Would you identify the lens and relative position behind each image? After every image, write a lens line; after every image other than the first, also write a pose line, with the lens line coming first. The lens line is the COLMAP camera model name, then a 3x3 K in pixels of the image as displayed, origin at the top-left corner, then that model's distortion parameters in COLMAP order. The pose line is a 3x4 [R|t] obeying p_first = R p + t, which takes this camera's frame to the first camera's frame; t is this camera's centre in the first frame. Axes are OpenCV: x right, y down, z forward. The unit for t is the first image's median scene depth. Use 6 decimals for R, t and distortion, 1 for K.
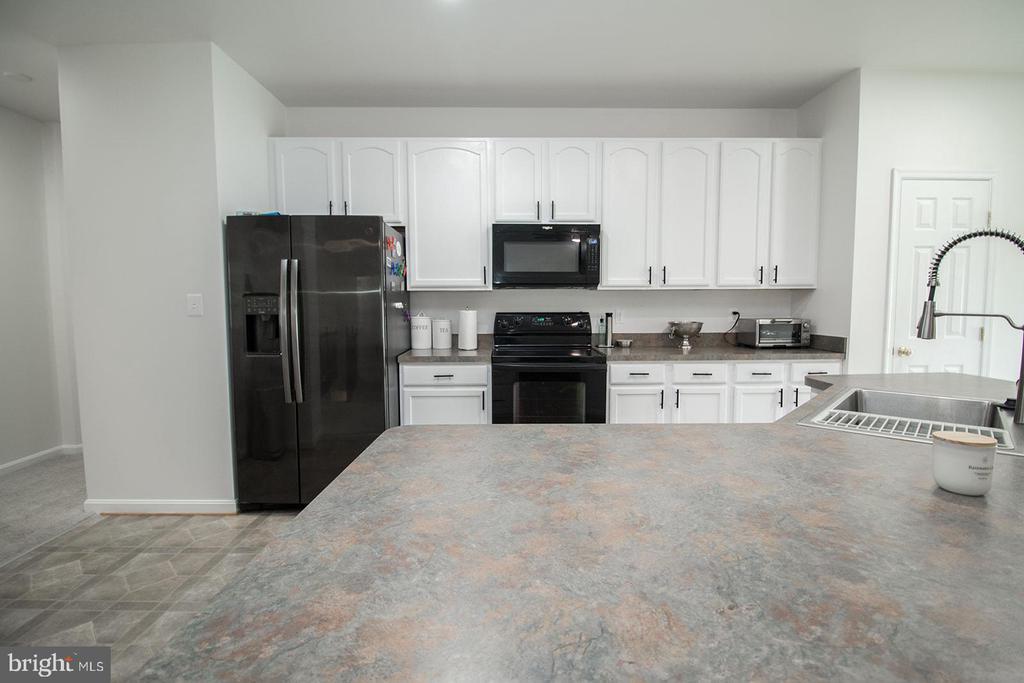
lens RADIAL K [[474.3, 0, 509.8], [0, 474.3, 339.1], [0, 0, 1]] dist [-0.011456, -0.003854]
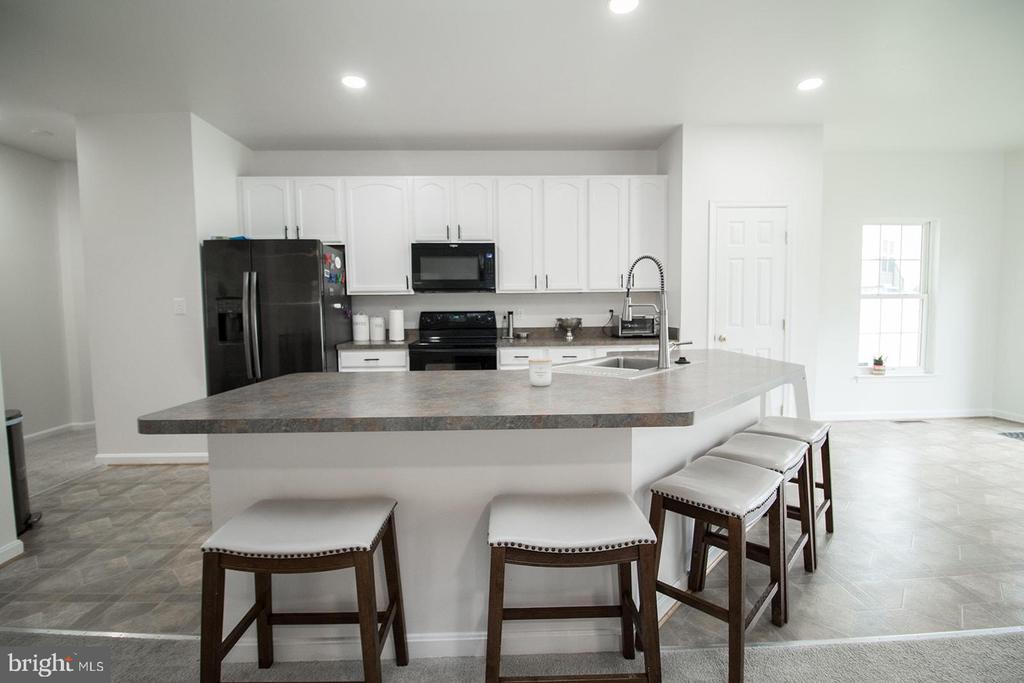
lens RADIAL K [[474.3, 0, 512.4], [0, 474.3, 341.4], [0, 0, 1]] dist [-0.011456, -0.003854]
pose [[0.999790, -0.008434, 0.018696, 0.210289], [0.008575, 0.999935, -0.007490, 0.038257], [-0.018631, 0.007649, 0.999797, -0.297419]]
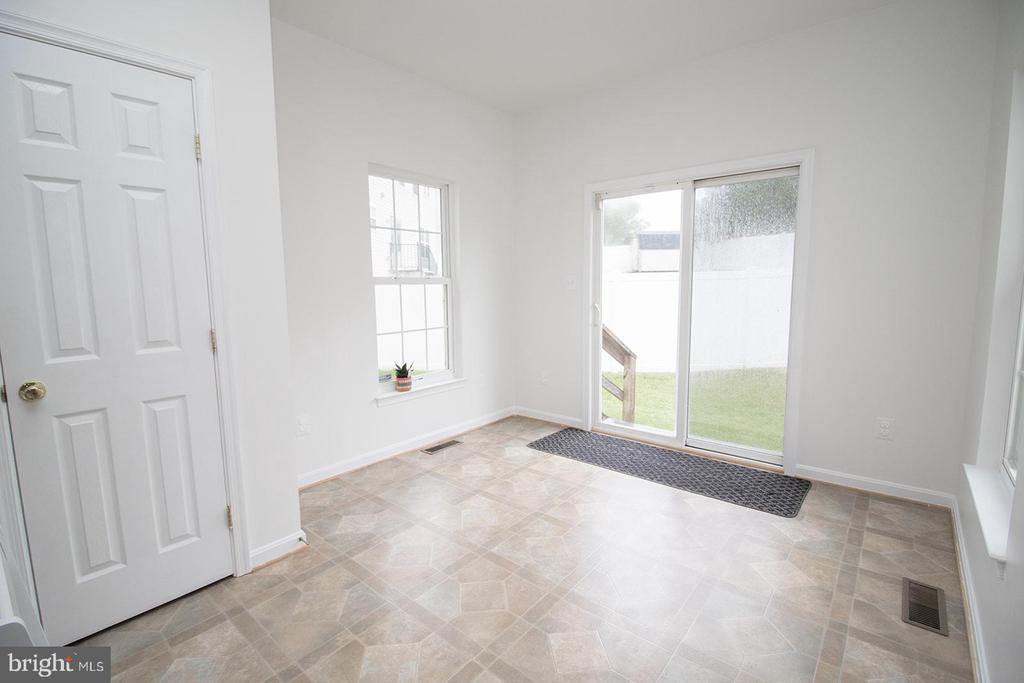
lens RADIAL K [[474.3, 0, 515.2], [0, 474.3, 338.9], [0, 0, 1]] dist [-0.011456, -0.003854]
pose [[0.646592, -0.091556, 0.757322, 0.755770], [0.069716, 0.995709, 0.060853, -0.021624], [-0.759644, 0.013450, 0.650200, 0.278046]]
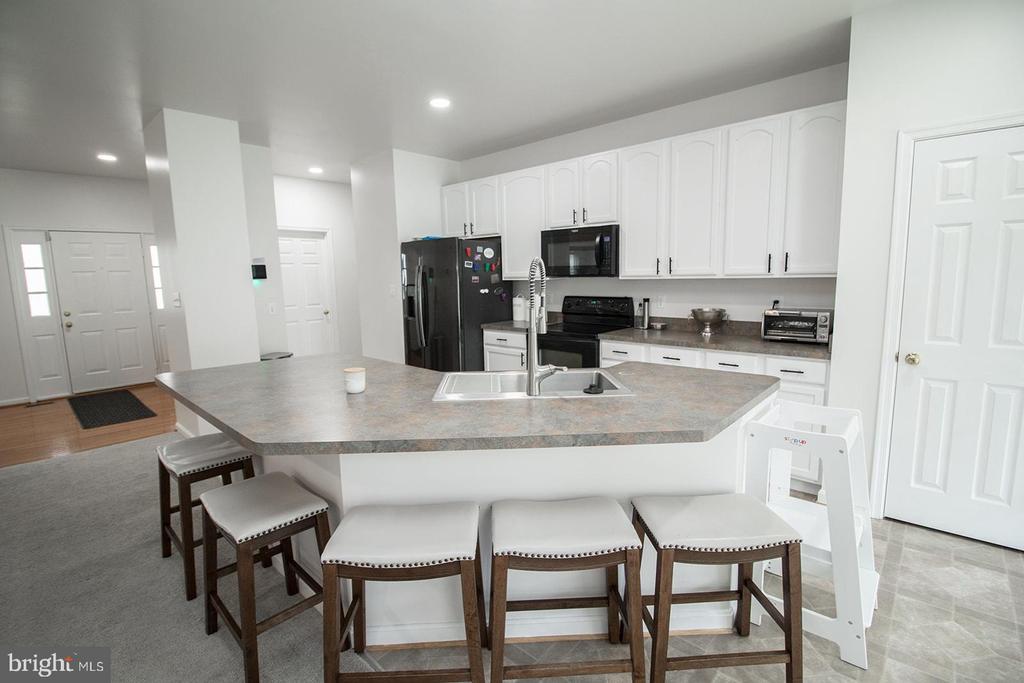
lens RADIAL K [[474.3, 0, 510.6], [0, 474.3, 338.9], [0, 0, 1]] dist [-0.011456, -0.003854]
pose [[0.724487, 0.084155, -0.684131, 0.834413], [-0.036863, 0.995829, 0.083459, -0.045718], [0.688302, -0.035246, 0.724568, -0.048318]]
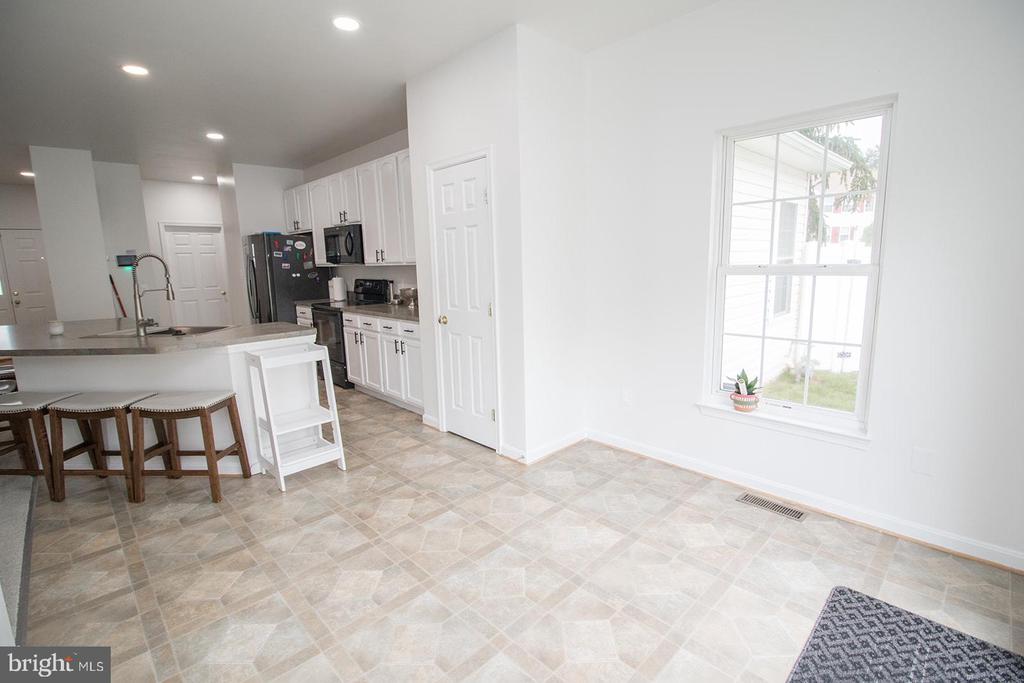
lens RADIAL K [[474.3, 0, 508.6], [0, 474.3, 338.7], [0, 0, 1]] dist [-0.011456, -0.003854]
pose [[0.679398, 0.110679, -0.725375, 1.700991], [-0.037938, 0.992535, 0.115909, -0.066496], [0.732789, -0.051229, 0.678525, 0.291133]]
